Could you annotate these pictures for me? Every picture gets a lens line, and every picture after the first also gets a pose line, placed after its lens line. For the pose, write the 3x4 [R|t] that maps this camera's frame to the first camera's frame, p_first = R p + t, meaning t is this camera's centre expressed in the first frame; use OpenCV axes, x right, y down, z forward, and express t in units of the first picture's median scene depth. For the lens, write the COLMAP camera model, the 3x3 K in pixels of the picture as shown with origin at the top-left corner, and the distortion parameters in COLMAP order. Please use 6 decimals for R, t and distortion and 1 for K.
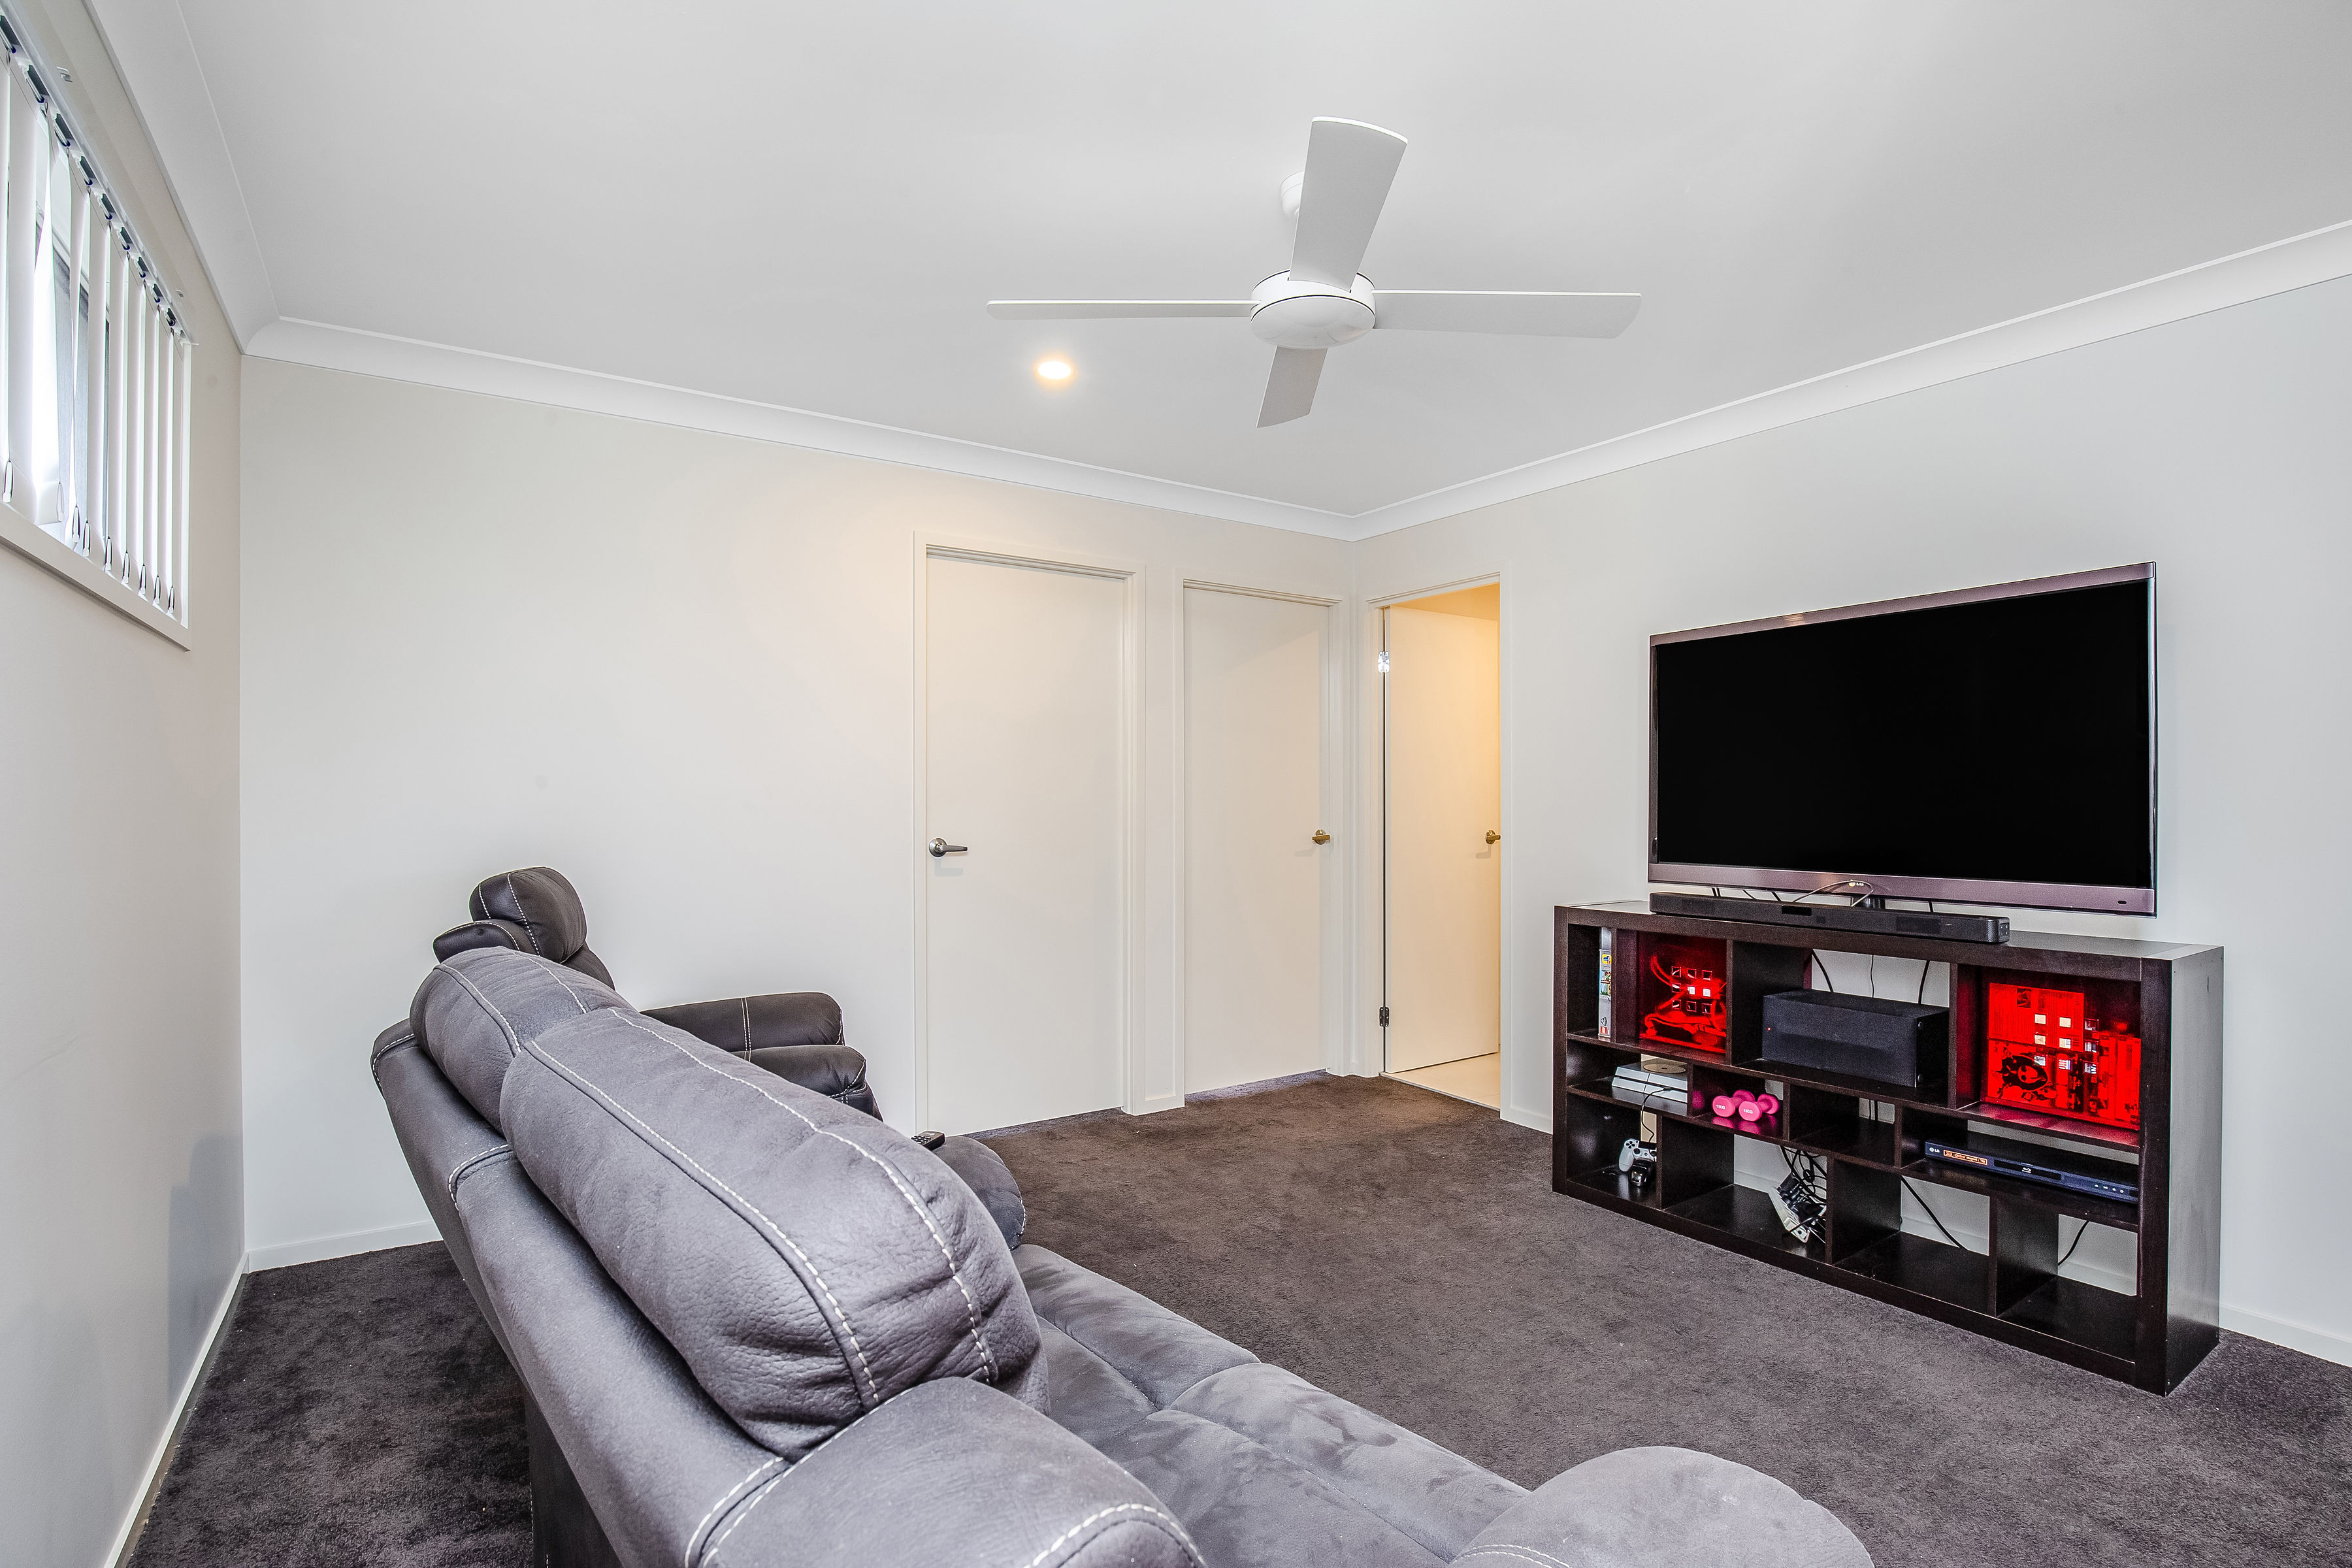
lens RADIAL K [[1110.0, 0, 1184.6], [0, 1110.0, 802.0], [0, 0, 1]] dist [-0.029383, -0.000096]
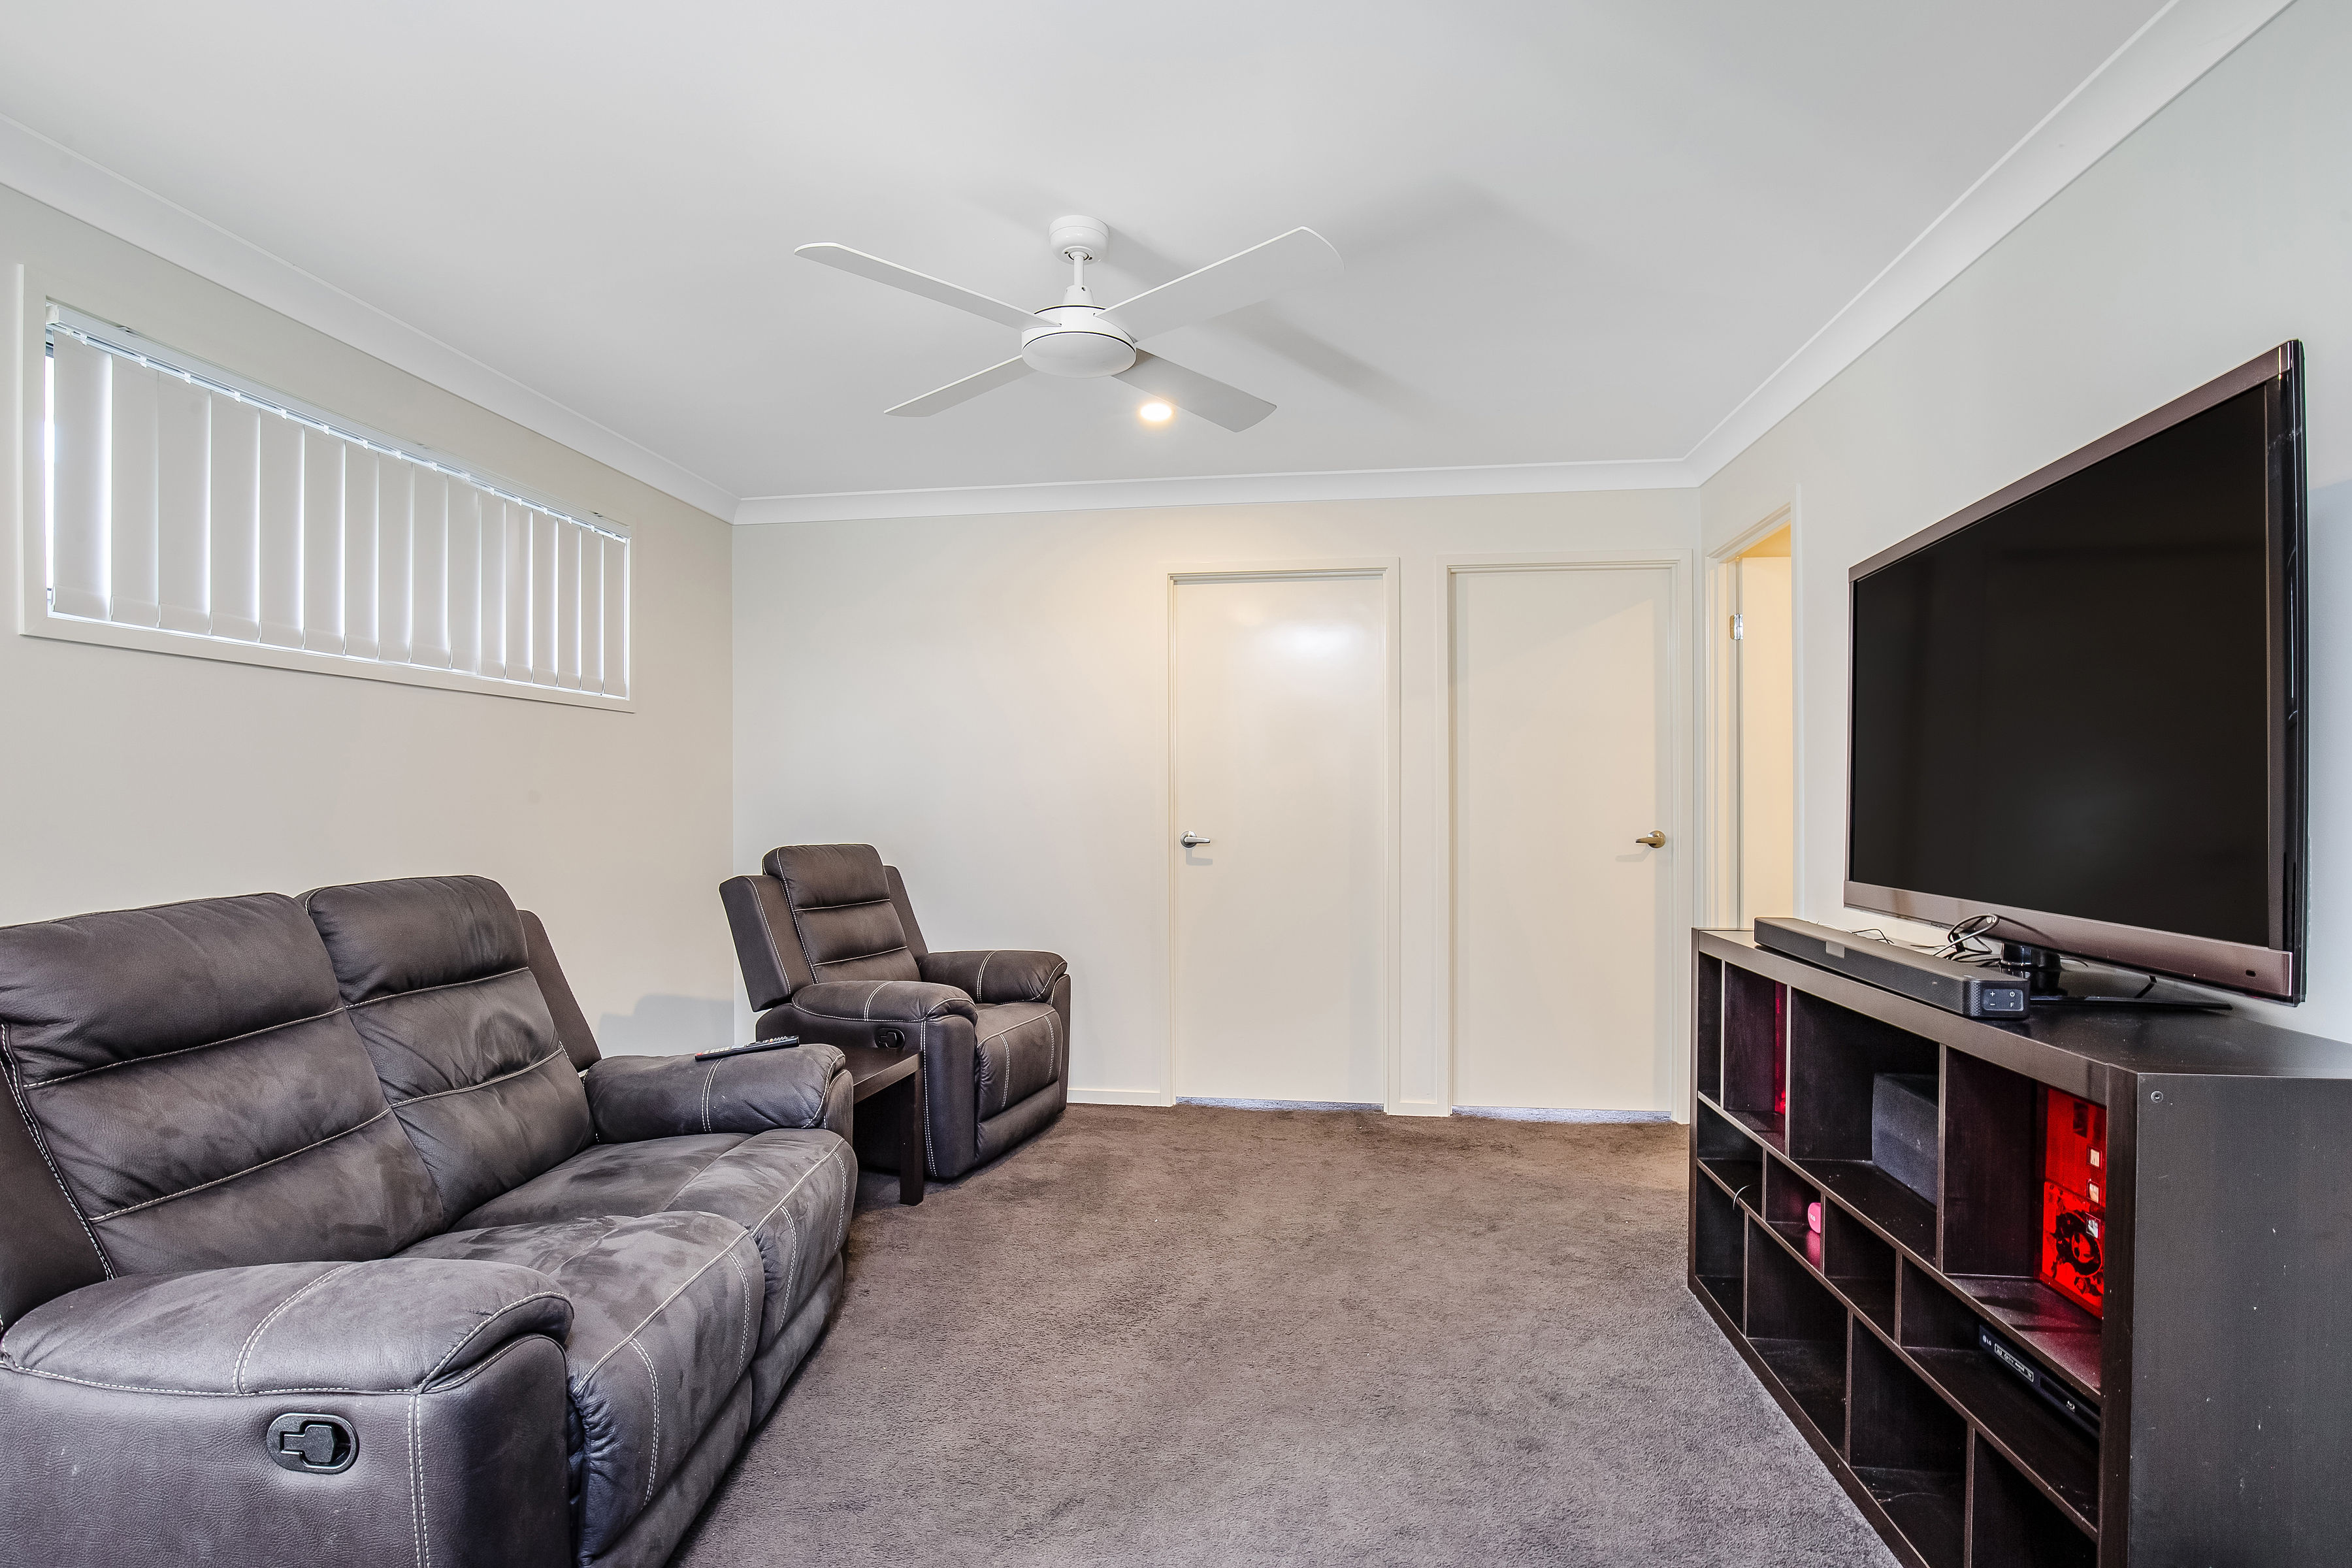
lens RADIAL K [[1110.0, 0, 1184.6], [0, 1110.0, 802.0], [0, 0, 1]] dist [-0.029383, -0.000096]
pose [[0.748378, -0.002259, -0.663269, 0.579440], [0.001038, 0.999997, -0.002234, 0.005755], [0.663272, 0.000983, 0.748378, 0.168985]]
